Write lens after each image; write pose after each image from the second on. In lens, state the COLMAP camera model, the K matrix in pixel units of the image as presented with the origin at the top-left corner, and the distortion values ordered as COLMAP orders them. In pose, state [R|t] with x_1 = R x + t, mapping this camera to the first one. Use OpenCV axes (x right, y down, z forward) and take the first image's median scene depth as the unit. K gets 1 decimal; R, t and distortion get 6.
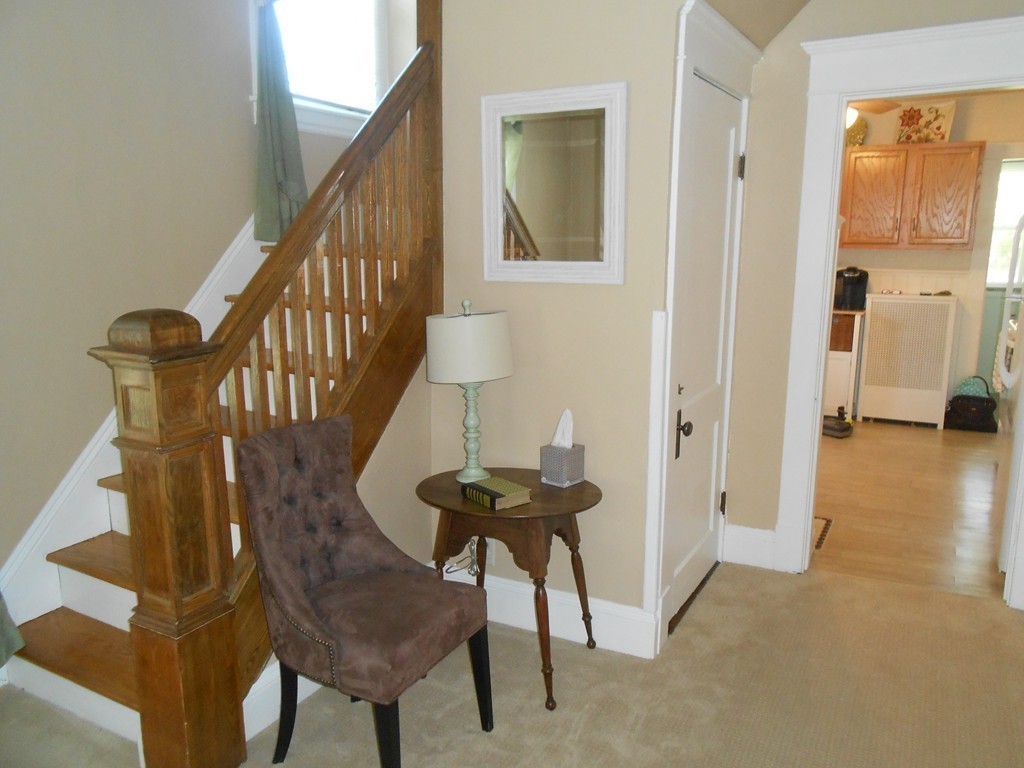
lens RADIAL K [[830.3, 0, 512.1], [0, 830.3, 387.0], [0, 0, 1]] dist [-0.006509, -0.004715]
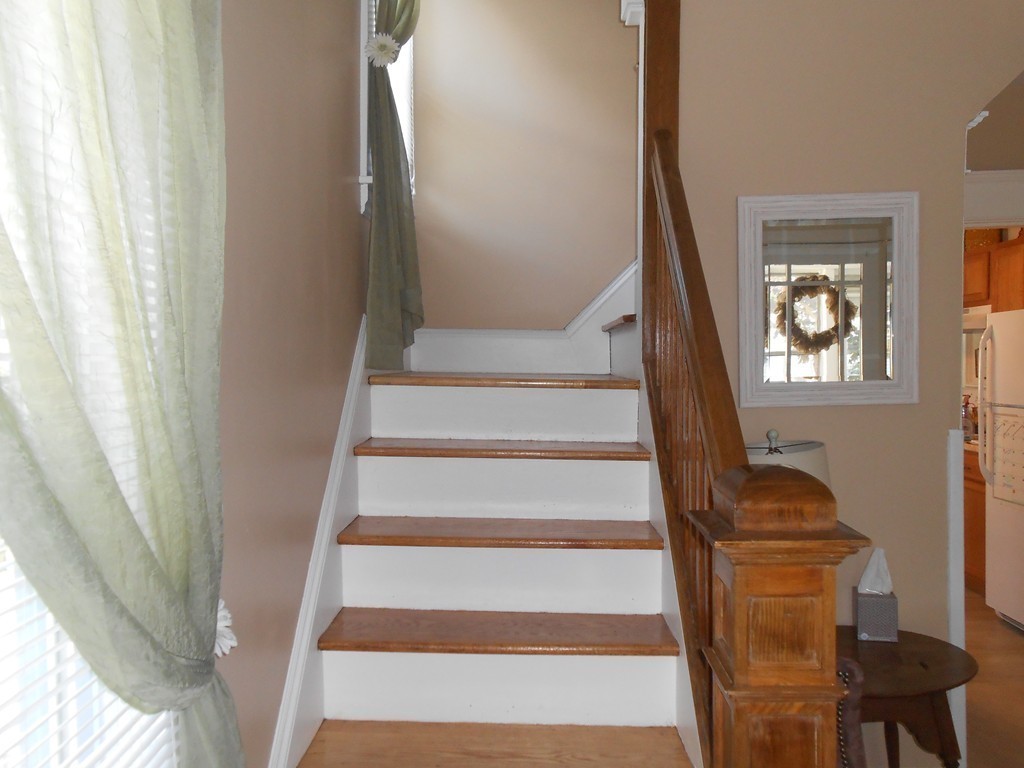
lens RADIAL K [[830.3, 0, 512.0], [0, 830.3, 381.9], [0, 0, 1]] dist [-0.006509, -0.004715]
pose [[0.876638, -0.030511, 0.480183, -0.781788], [0.106887, 0.985400, -0.132524, -0.081285], [-0.469128, 0.167501, 0.867100, 0.456851]]
